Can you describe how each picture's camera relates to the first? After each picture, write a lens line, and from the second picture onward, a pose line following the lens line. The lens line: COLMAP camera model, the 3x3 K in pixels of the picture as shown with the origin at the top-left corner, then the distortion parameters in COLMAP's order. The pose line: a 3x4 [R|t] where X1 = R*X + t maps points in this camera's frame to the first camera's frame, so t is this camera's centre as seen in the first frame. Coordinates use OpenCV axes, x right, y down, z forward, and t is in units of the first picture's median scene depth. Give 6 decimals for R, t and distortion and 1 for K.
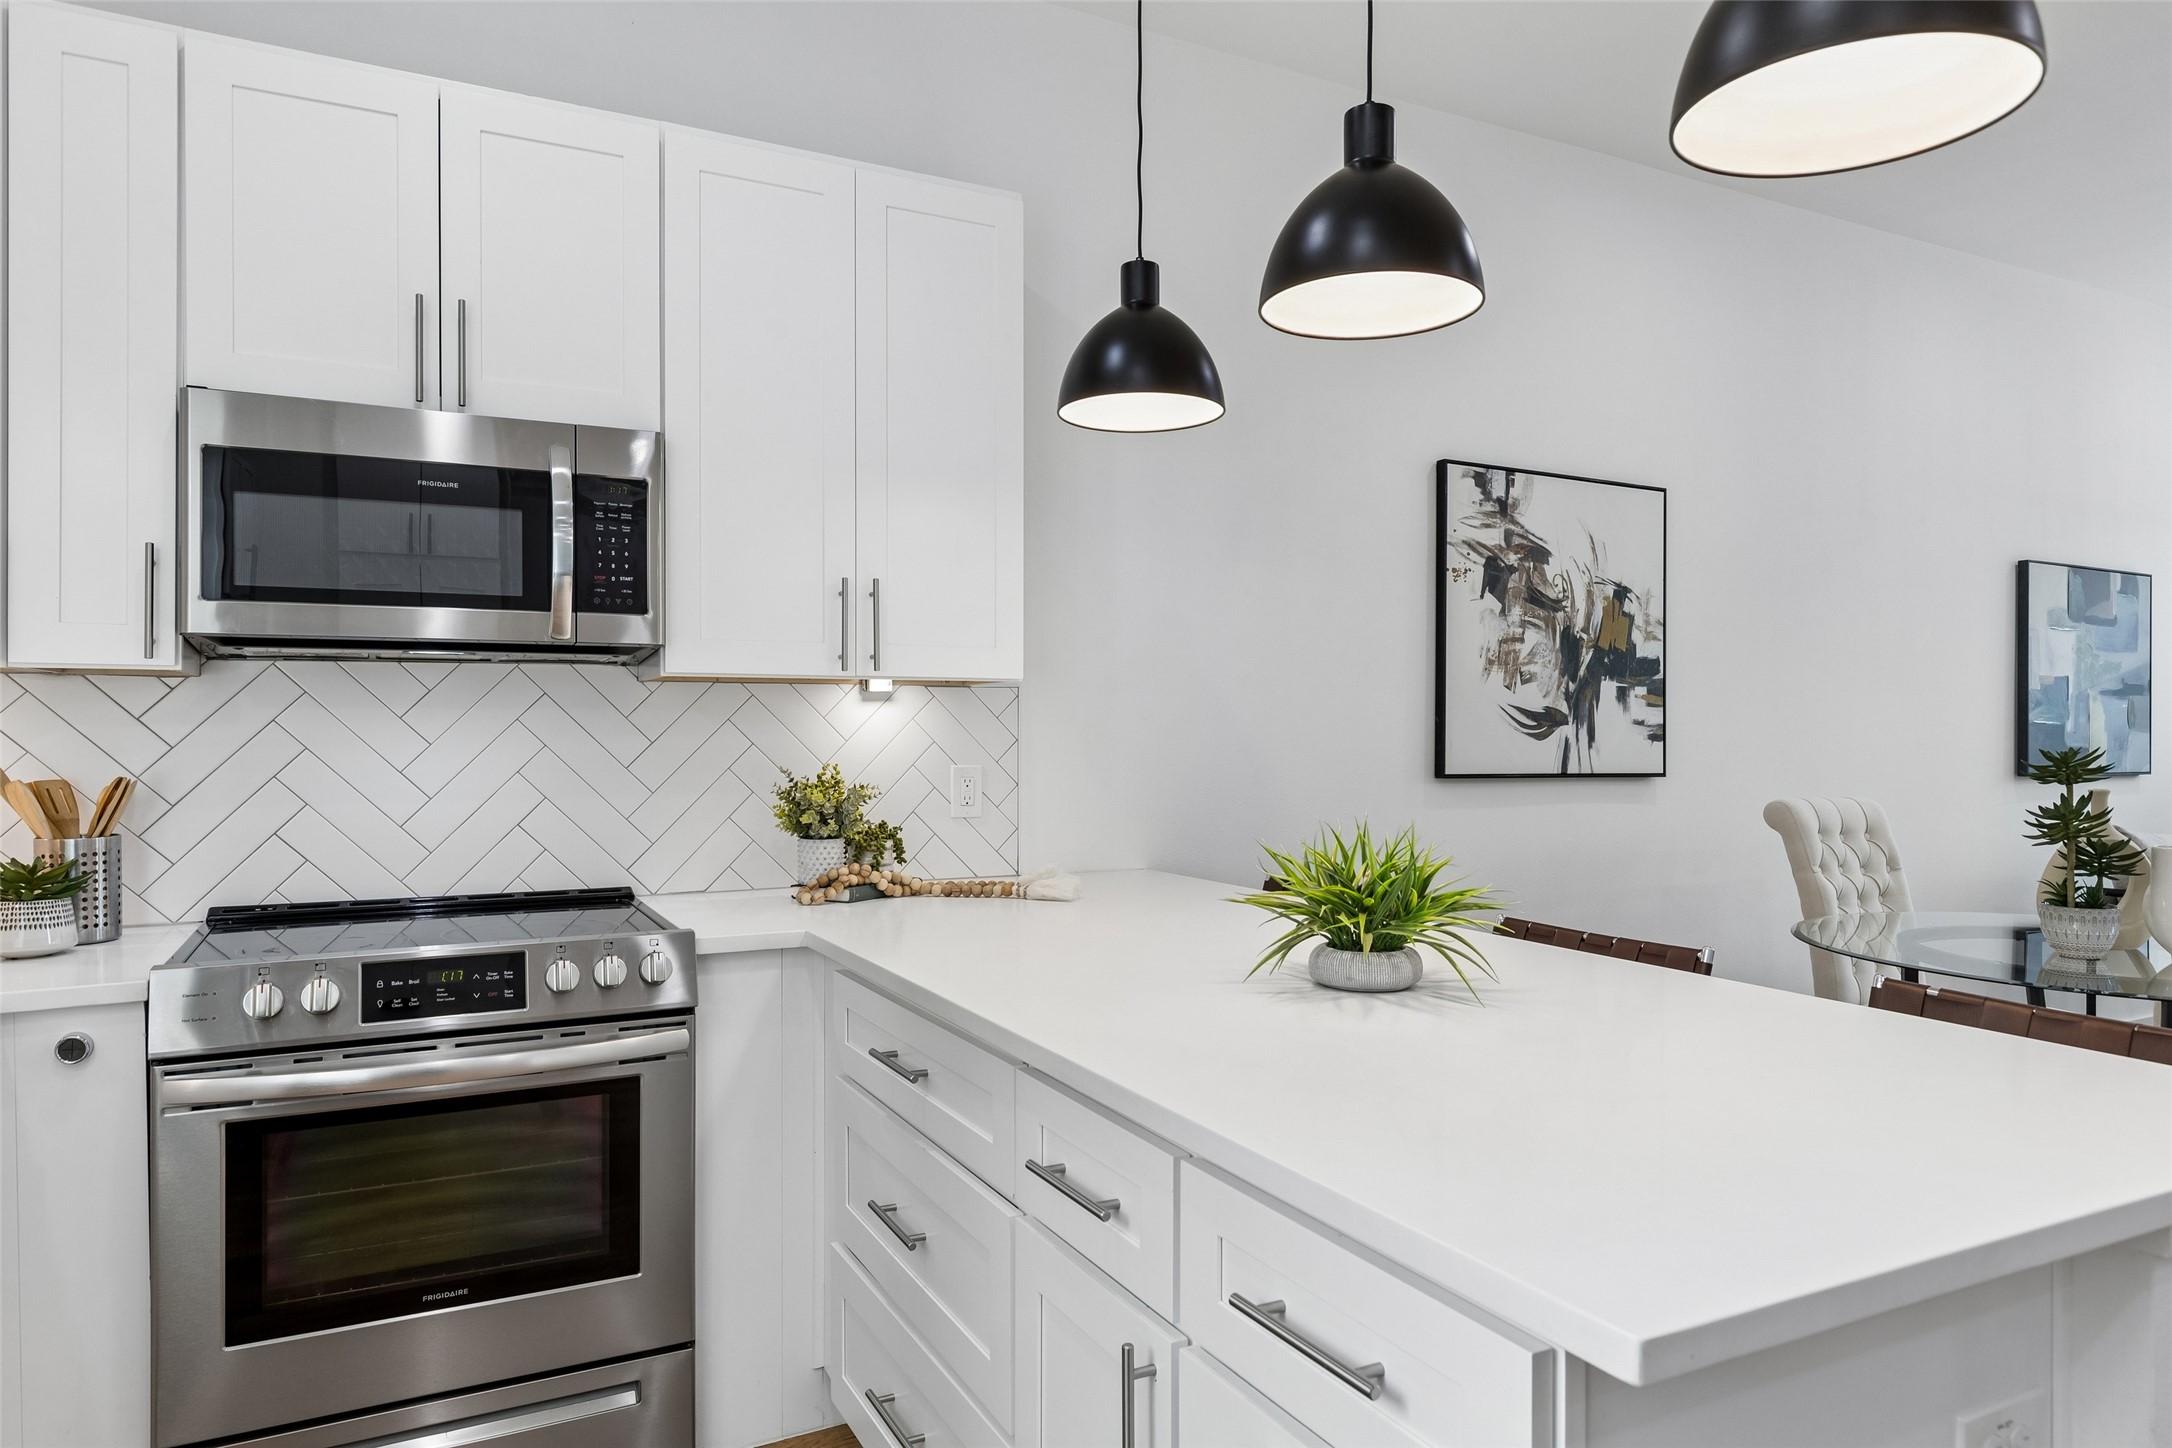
lens RADIAL K [[1377.0, 0, 1094.9], [0, 1377.0, 721.7], [0, 0, 1]] dist [-0.000474, -0.000680]
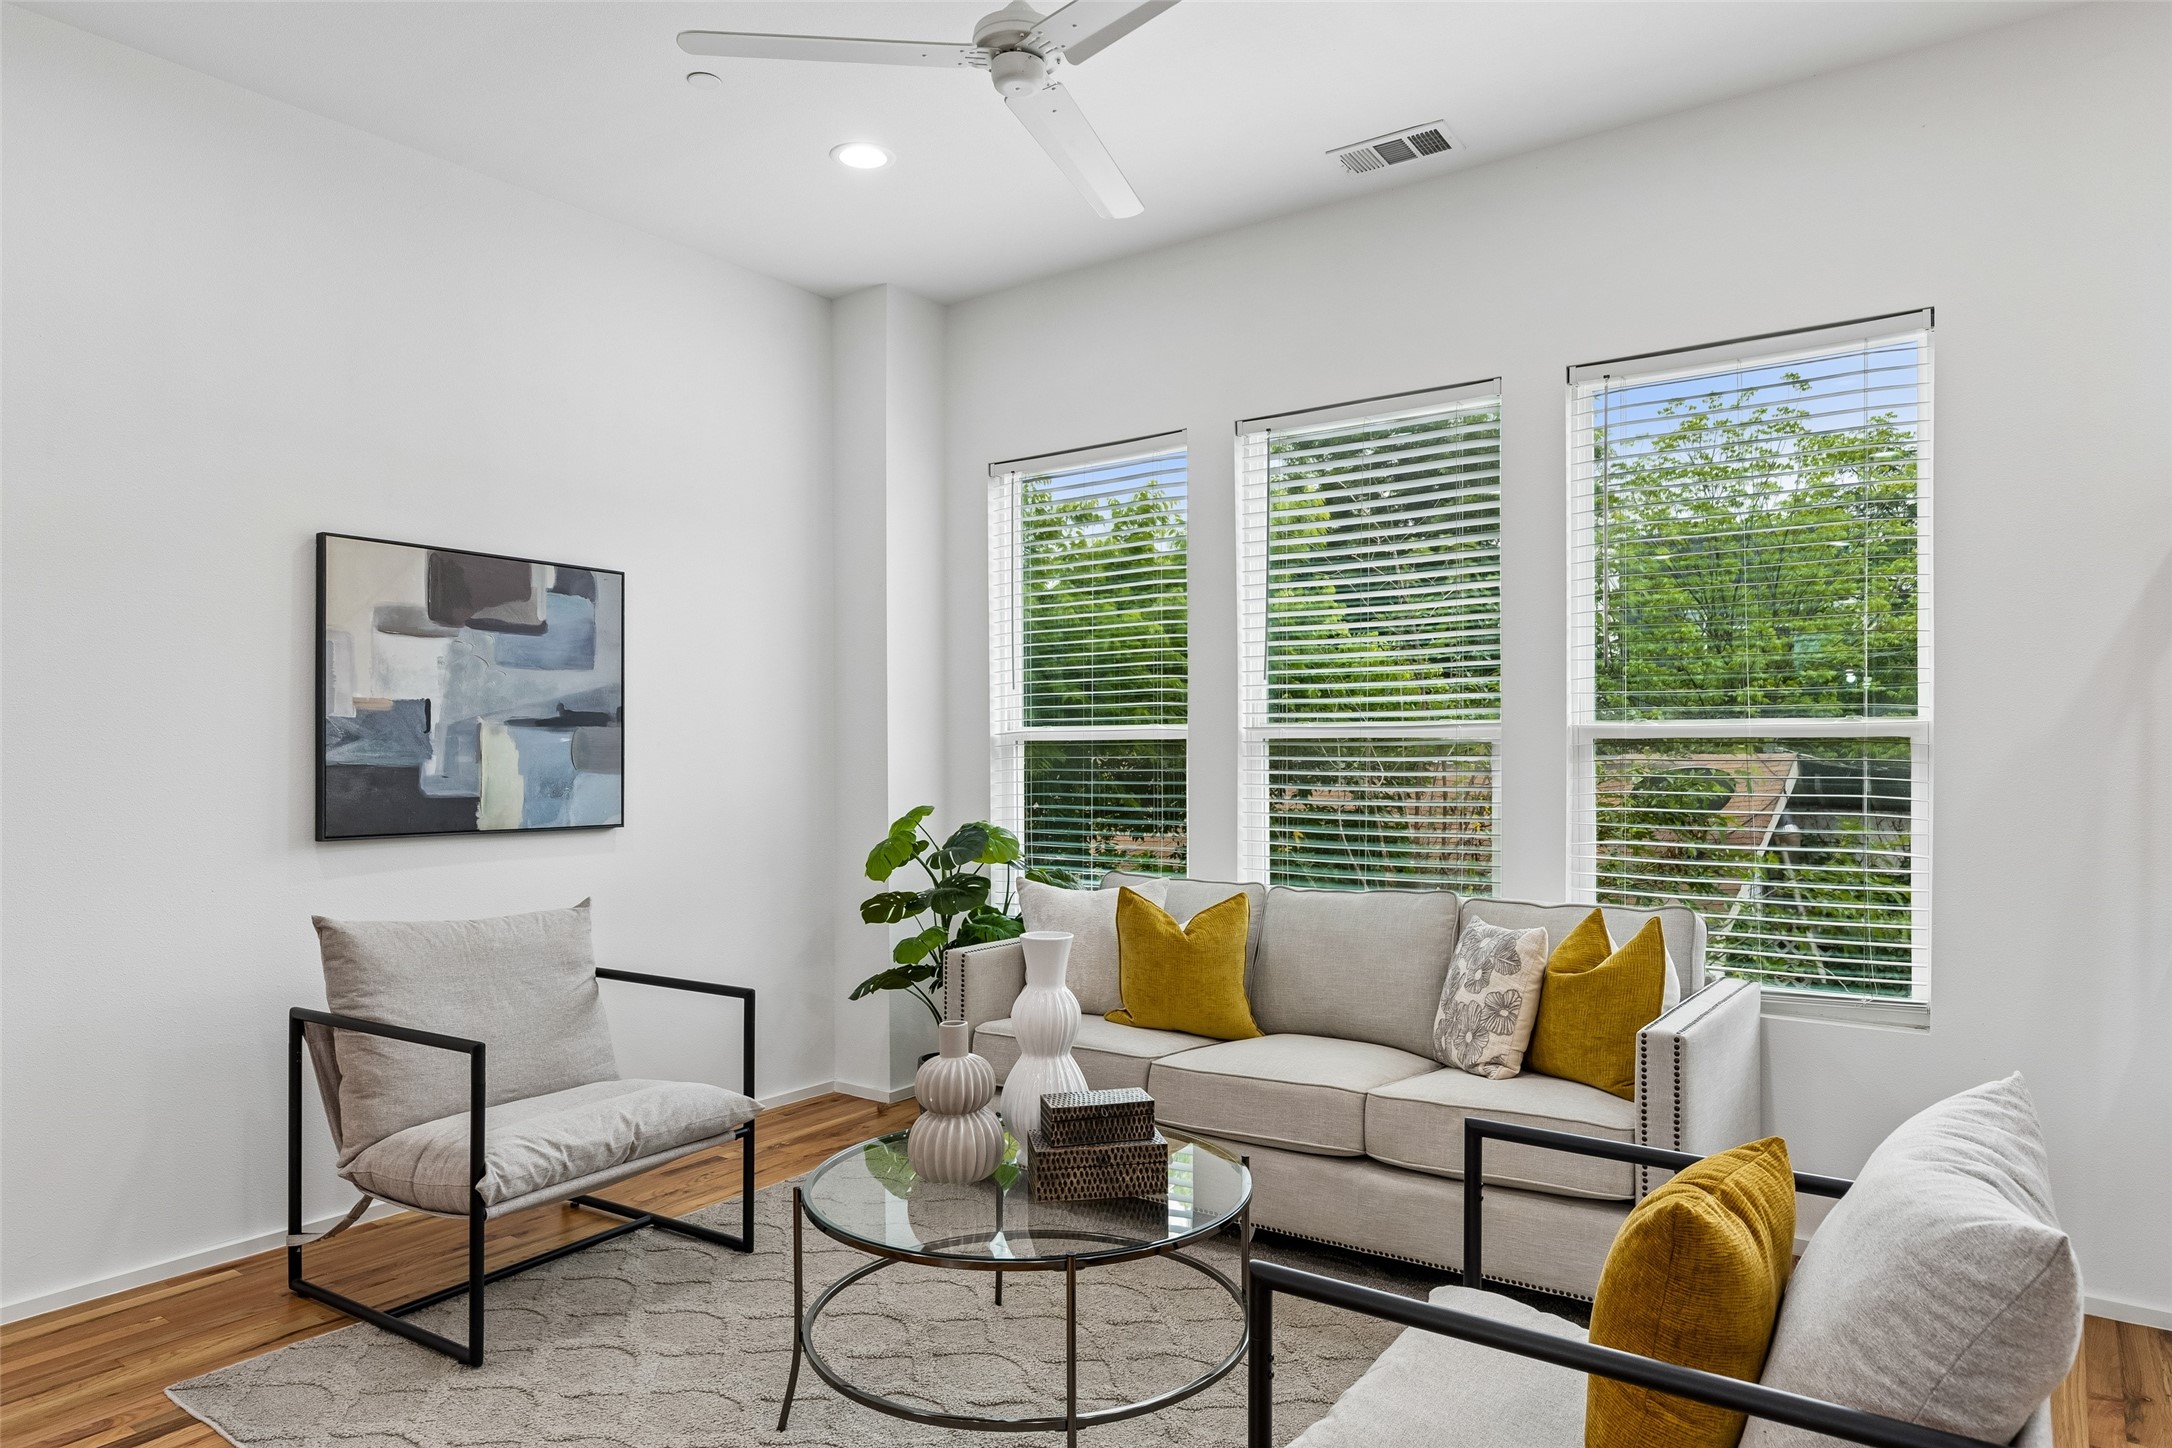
lens RADIAL K [[1336.1, 0, 1093.2], [0, 1336.1, 743.8], [0, 0, 1]] dist [0.010161, 0.000600]
pose [[0.897366, -0.002923, 0.441278, 0.690346], [0.006909, 0.999949, -0.007427, -0.001795], [-0.441233, 0.009713, 0.897340, 0.204088]]
